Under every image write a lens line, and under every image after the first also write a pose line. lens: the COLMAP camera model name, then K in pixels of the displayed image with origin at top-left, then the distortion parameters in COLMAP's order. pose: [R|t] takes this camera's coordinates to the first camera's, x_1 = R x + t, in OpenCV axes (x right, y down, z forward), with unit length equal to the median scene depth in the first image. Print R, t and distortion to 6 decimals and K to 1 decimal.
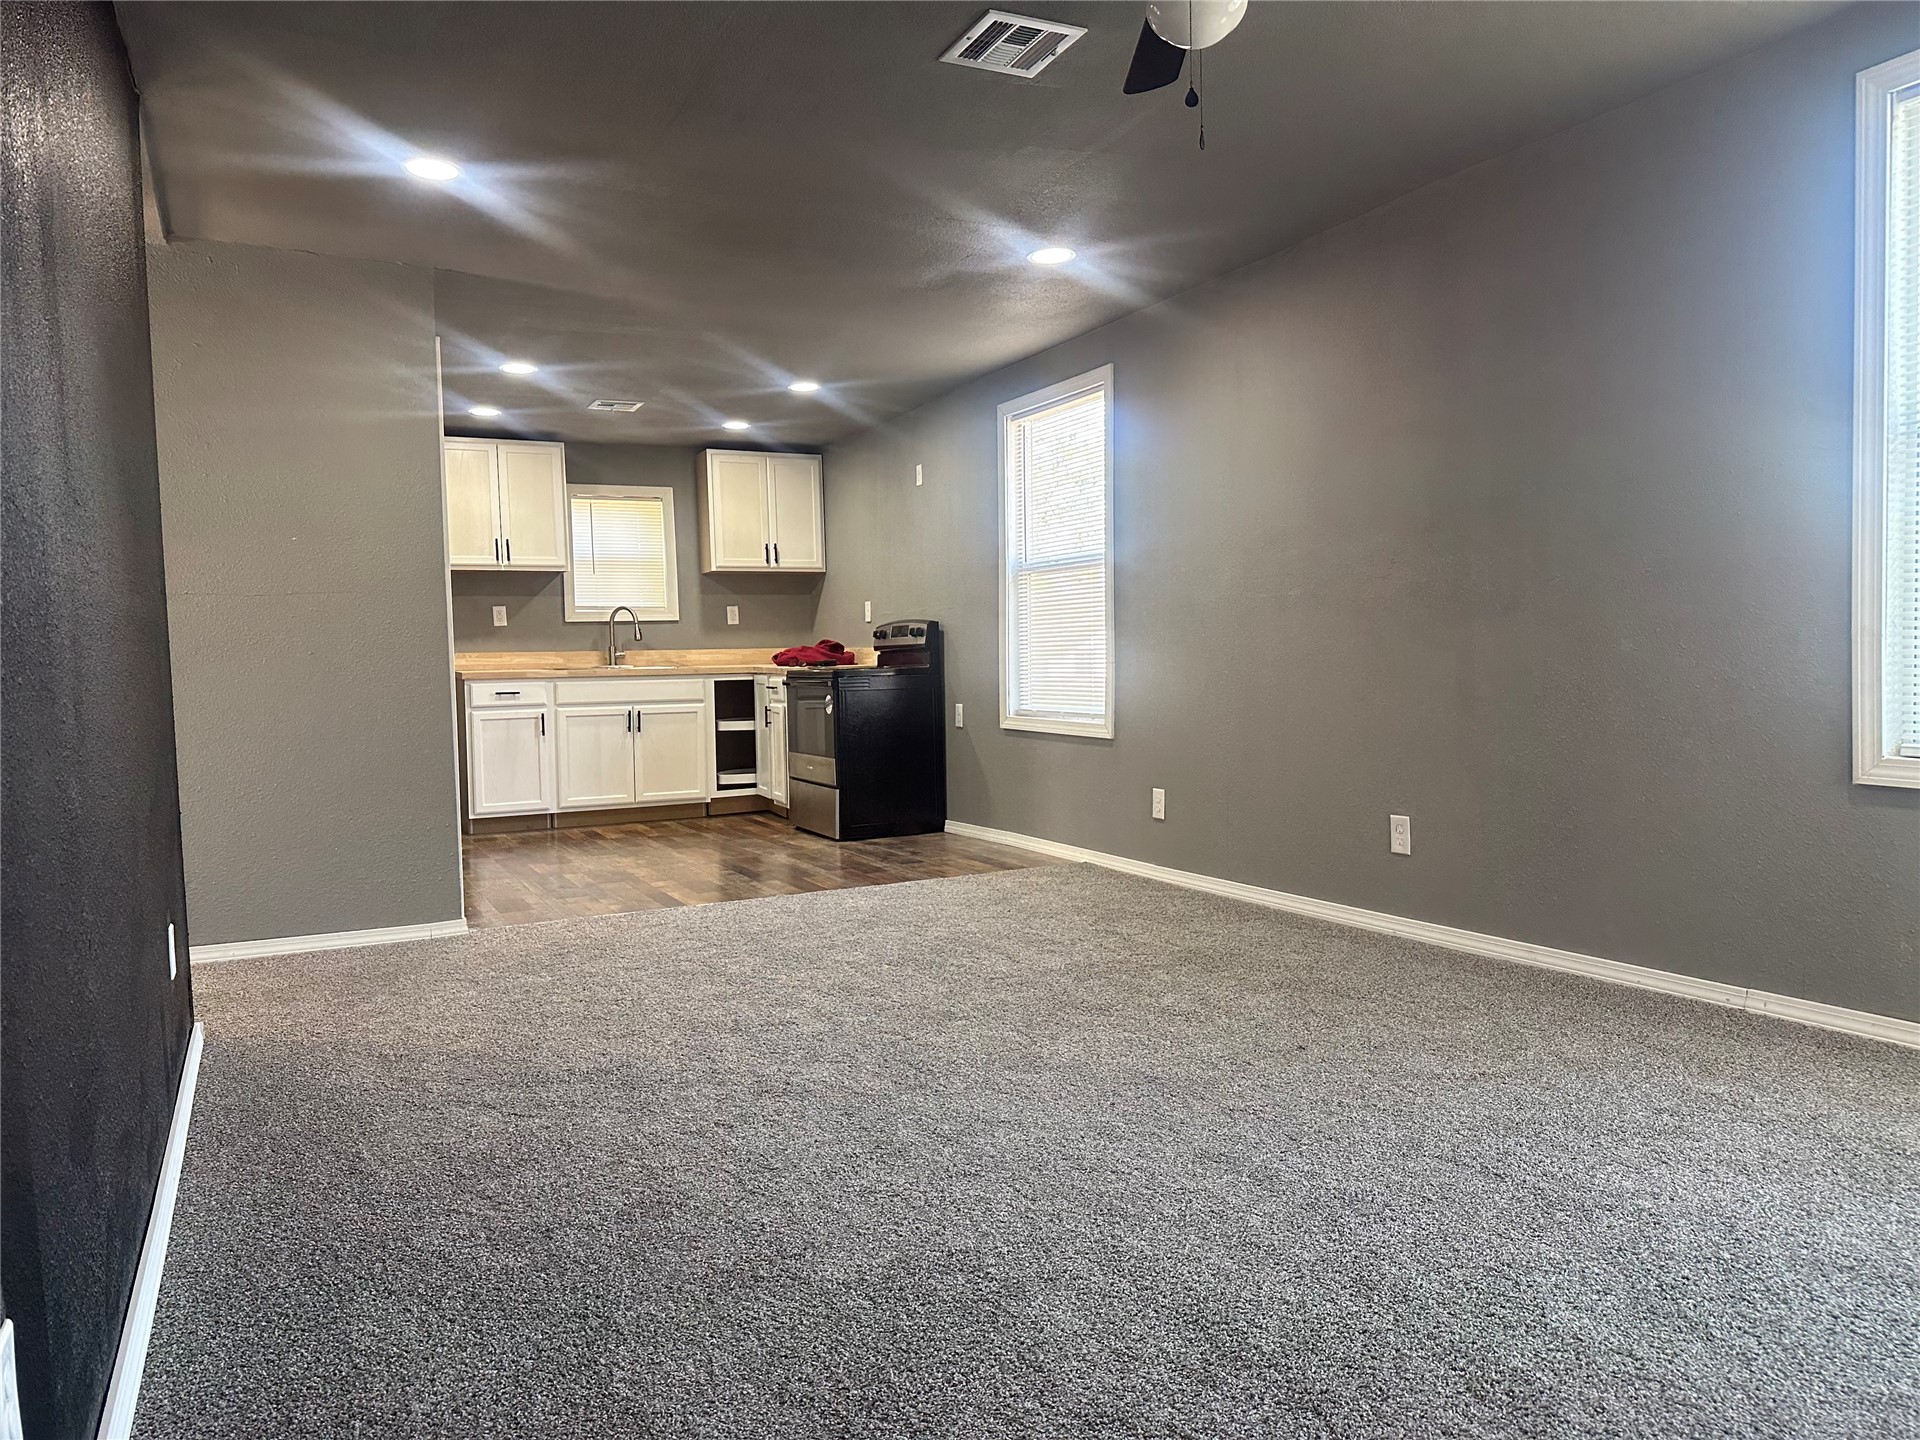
lens RADIAL K [[1336.7, 0, 973.5], [0, 1336.7, 727.1], [0, 0, 1]] dist [-0.002274, -0.007655]
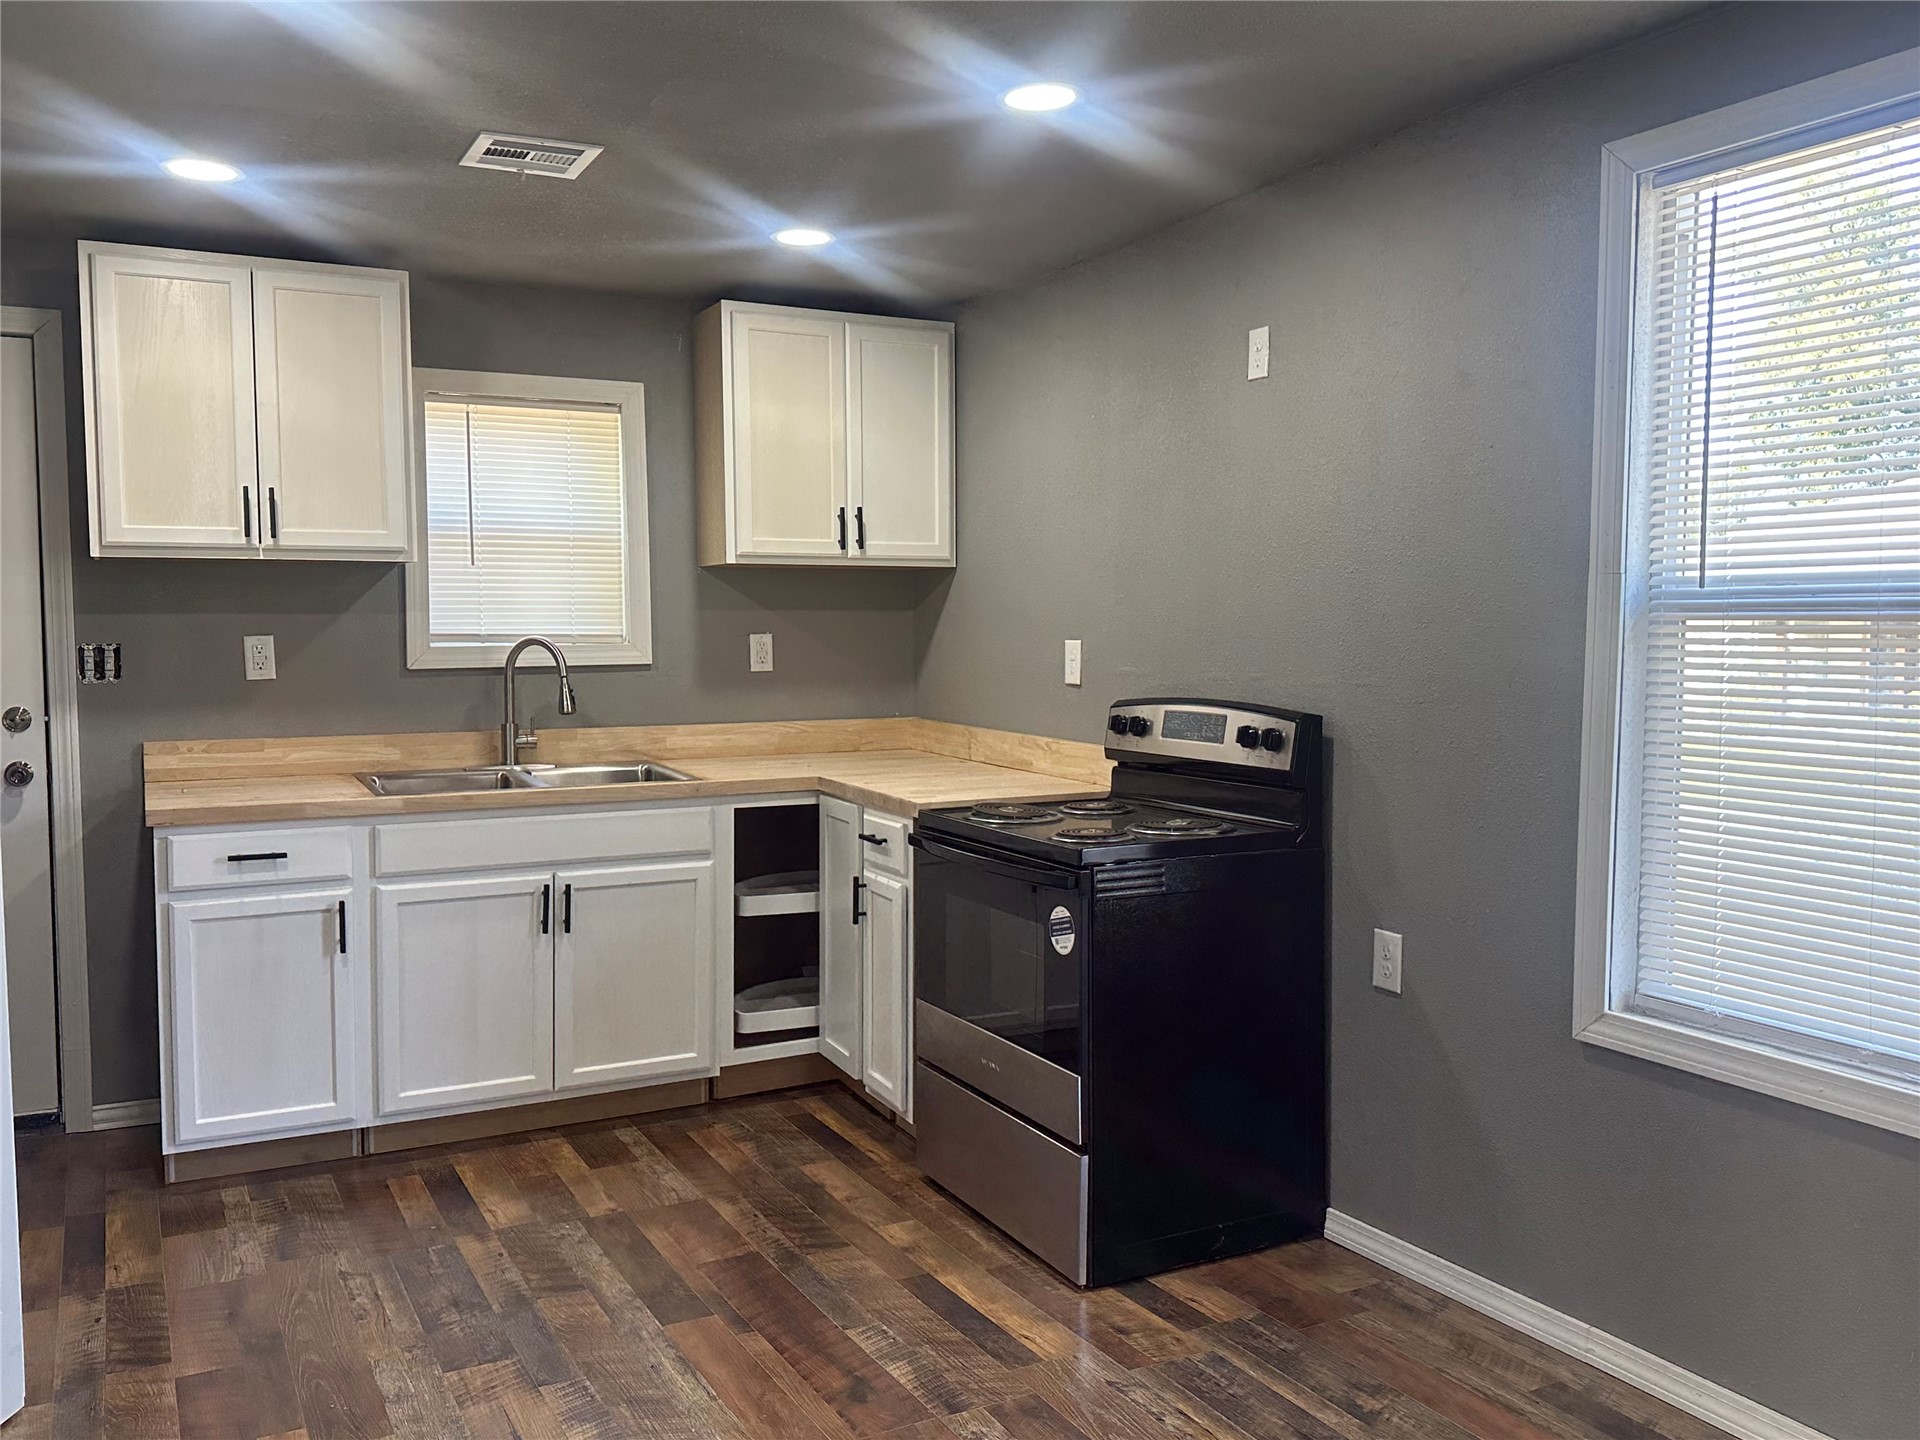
lens RADIAL K [[1567.0, 0, 954.0], [0, 1567.0, 717.2], [0, 0, 1]] dist [0.002534, -0.031411]
pose [[0.999753, 0.018831, 0.011777, -0.126655], [-0.018898, 0.999806, 0.005582, -0.070357], [-0.011669, -0.005803, 0.999915, 0.469534]]
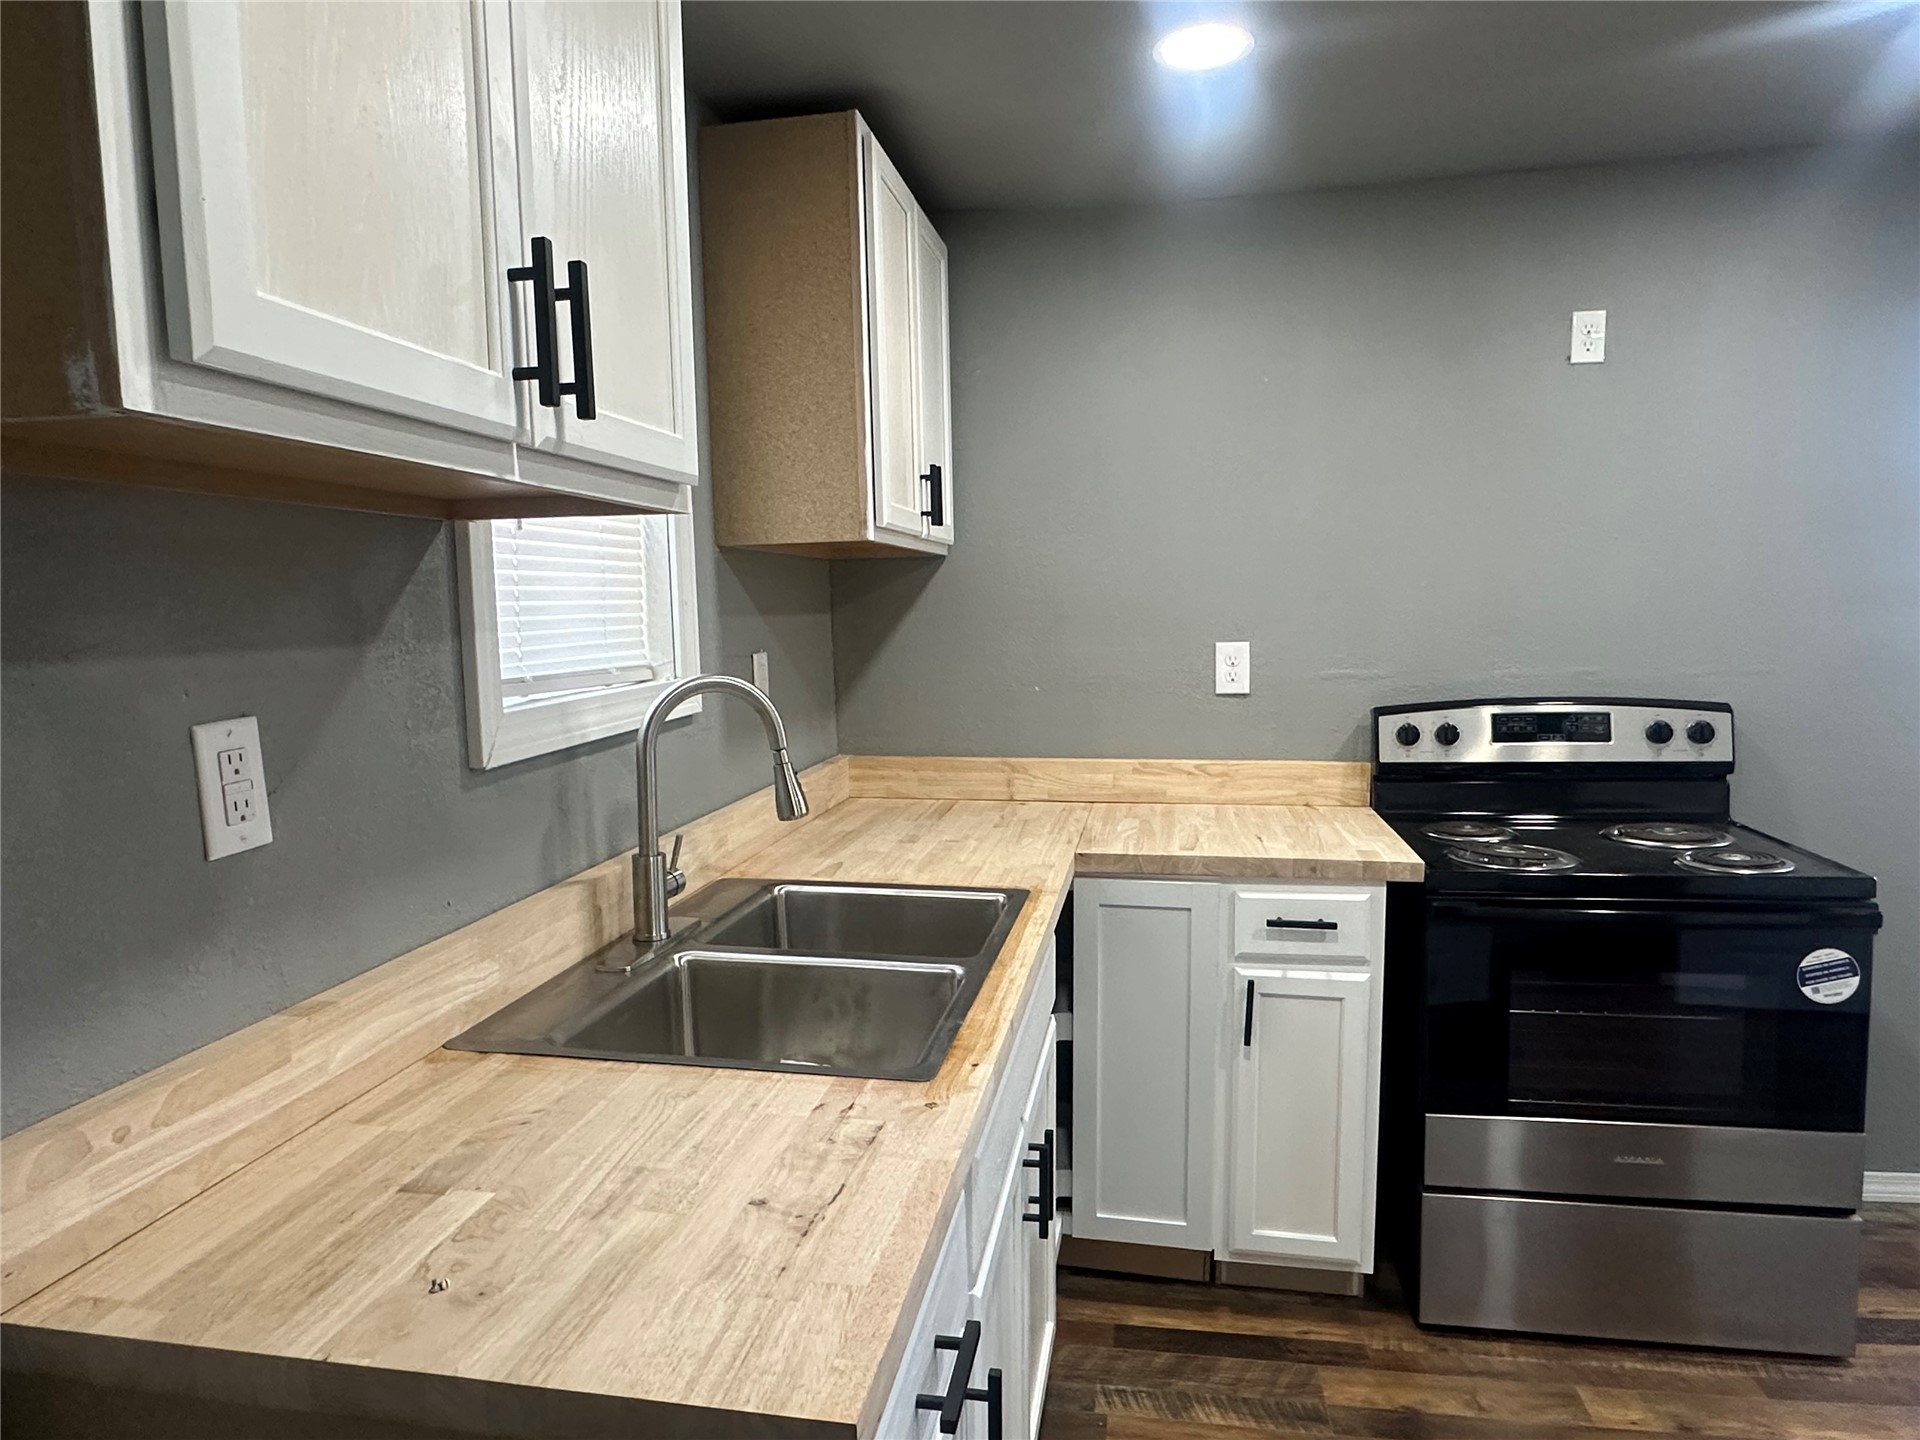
lens RADIAL K [[1212.9, 0, 962.8], [0, 1212.9, 716.3], [0, 0, 1]] dist [-0.036722, 0.006453]
pose [[0.607076, -0.065753, 0.791919, -0.410085], [0.051696, 0.997728, 0.043212, -0.092324], [-0.792961, 0.014706, 0.609095, 0.855384]]
